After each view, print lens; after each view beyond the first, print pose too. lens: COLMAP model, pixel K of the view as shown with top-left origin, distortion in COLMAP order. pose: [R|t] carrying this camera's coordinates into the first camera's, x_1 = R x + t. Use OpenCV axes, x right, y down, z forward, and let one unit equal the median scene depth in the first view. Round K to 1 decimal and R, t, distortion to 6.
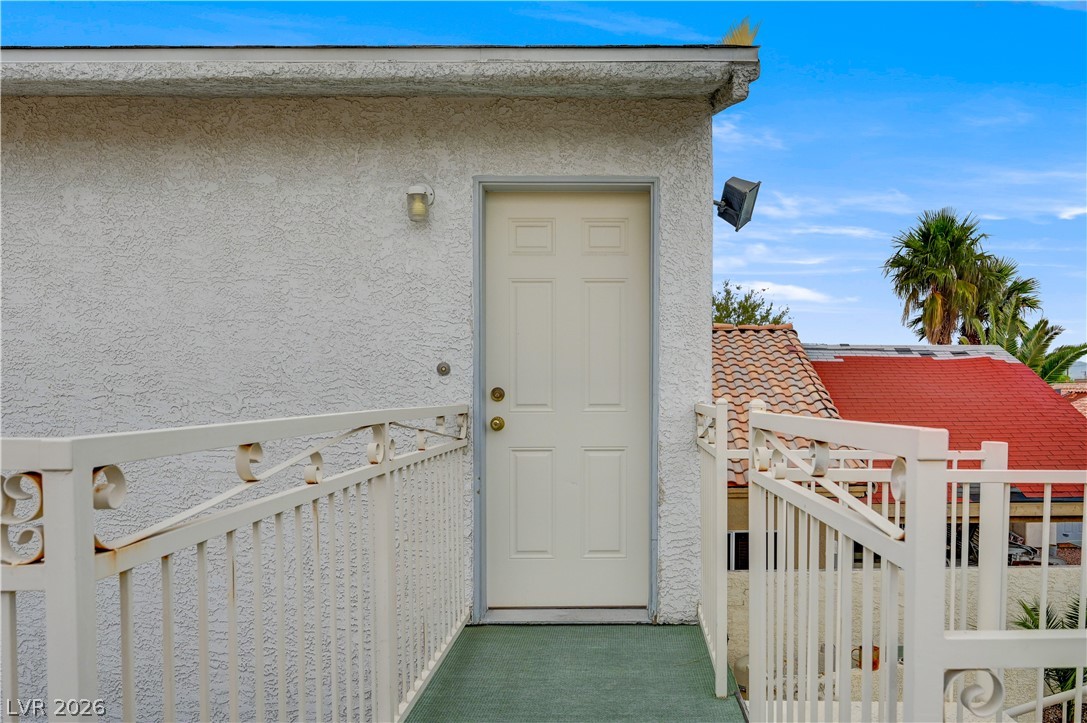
lens RADIAL K [[753.3, 0, 543.7], [0, 753.3, 364.3], [0, 0, 1]] dist [0.000658, -0.000115]
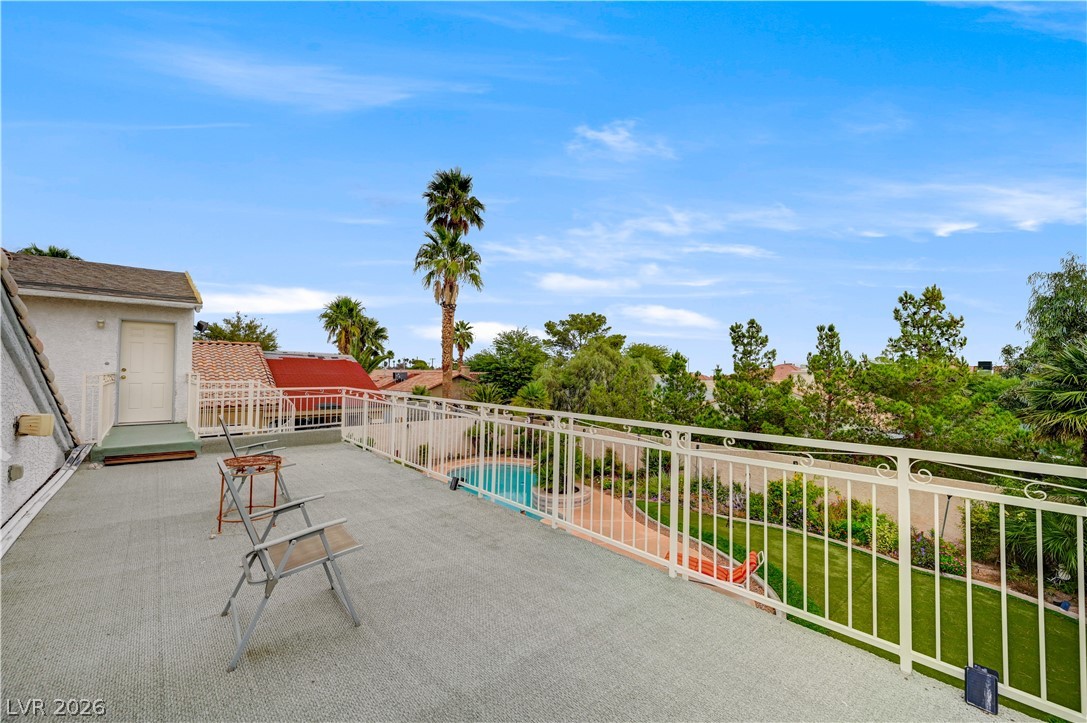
lens RADIAL K [[418.7, 0, 543.9], [0, 418.7, 364.0], [0, 0, 1]] dist [0.001082, 0.000087]
pose [[0.659644, 0.022337, 0.751247, -0.039954], [-0.032241, 0.999479, -0.001408, -0.009285], [-0.750887, -0.023293, 0.660020, -0.329562]]
